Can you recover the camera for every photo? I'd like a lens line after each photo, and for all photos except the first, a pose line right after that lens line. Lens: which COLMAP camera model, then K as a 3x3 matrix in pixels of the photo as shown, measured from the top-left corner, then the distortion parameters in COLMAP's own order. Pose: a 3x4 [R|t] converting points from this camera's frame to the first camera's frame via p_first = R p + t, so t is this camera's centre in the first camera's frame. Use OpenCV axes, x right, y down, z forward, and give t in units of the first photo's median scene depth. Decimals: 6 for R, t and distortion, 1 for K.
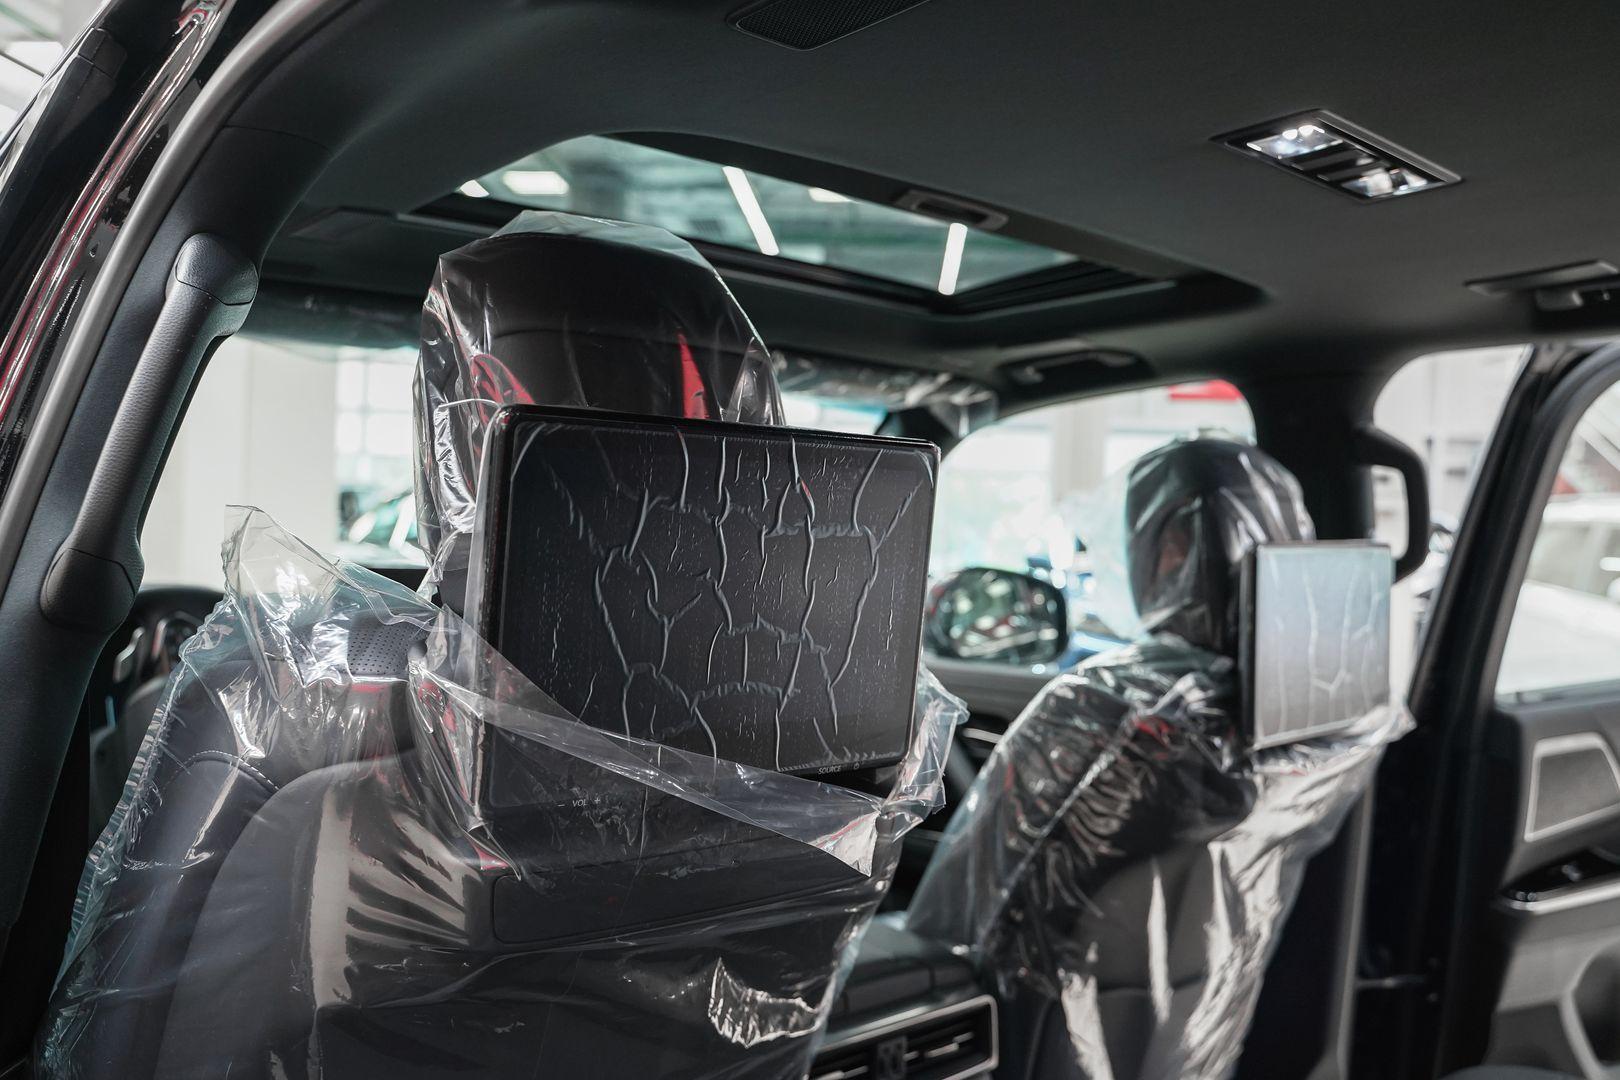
lens RADIAL K [[1316.4, 0, 810.0], [0, 1316.4, 540.0], [0, 0, 1]] dist [-0.120445, 0.101664]
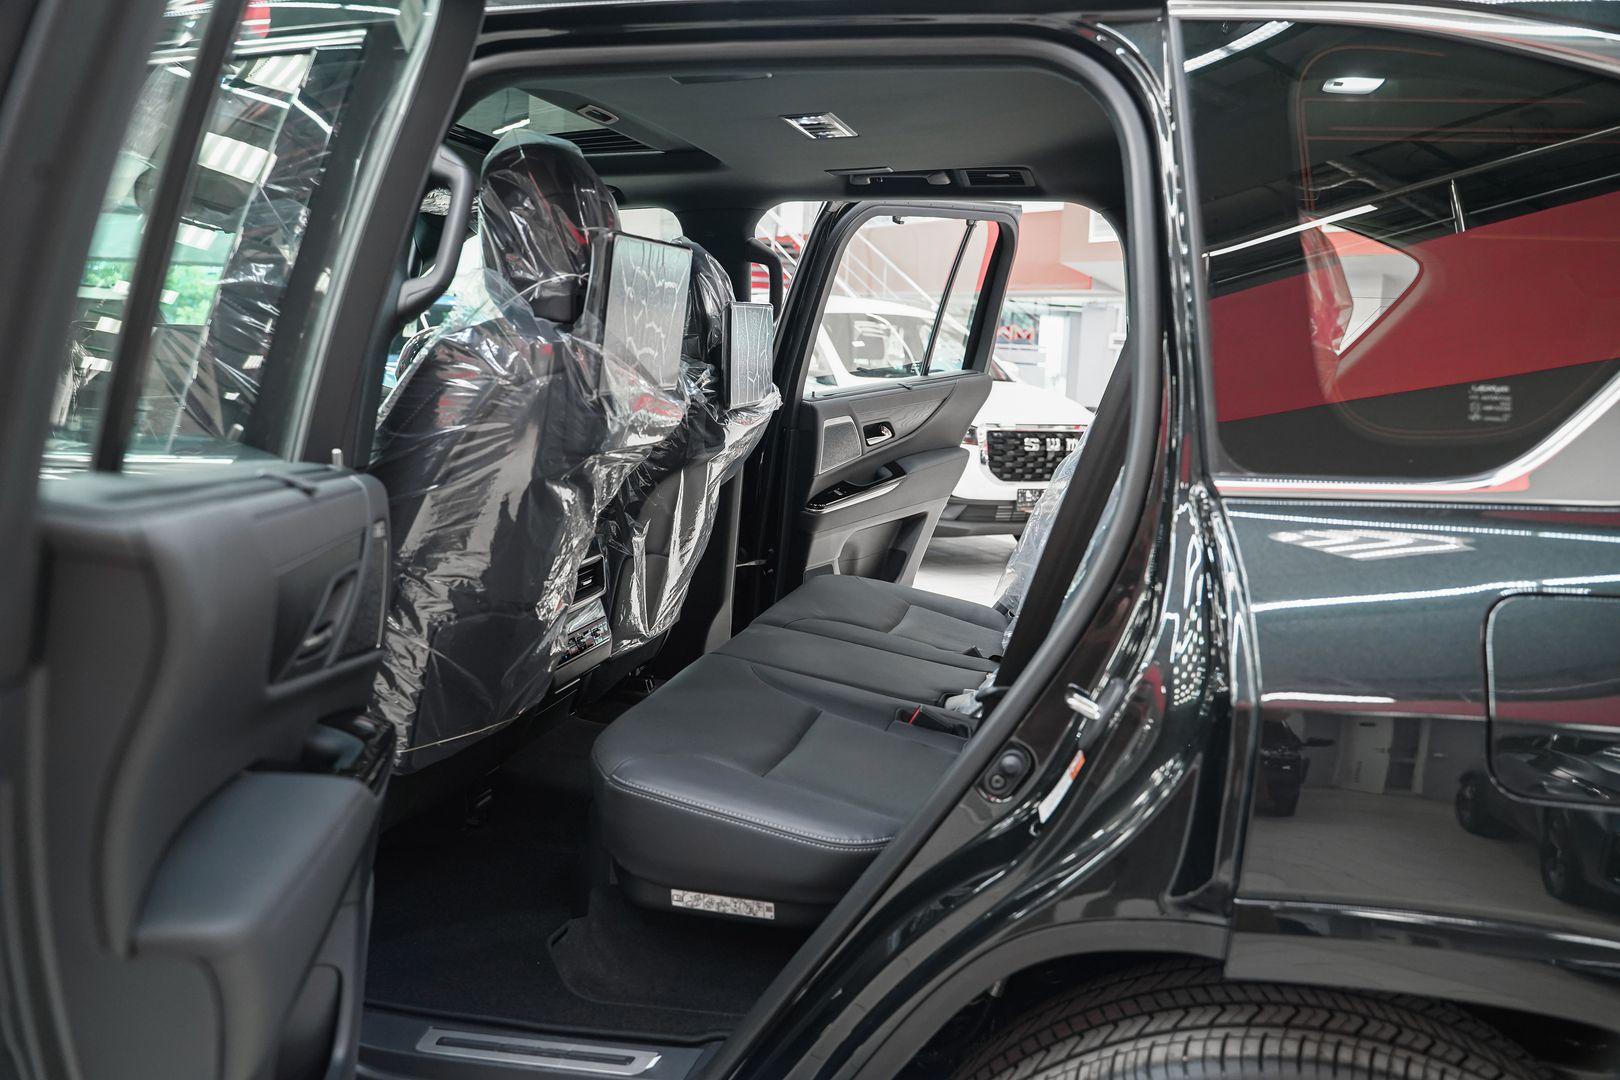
lens RADIAL K [[1316.4, 0, 810.0], [0, 1316.4, 540.0], [0, 0, 1]] dist [-0.120445, 0.101664]
pose [[0.820572, -0.087220, 0.564848, -0.536318], [-0.009012, 0.986190, 0.165374, 0.021712], [-0.571471, -0.140792, 0.808454, -0.534888]]
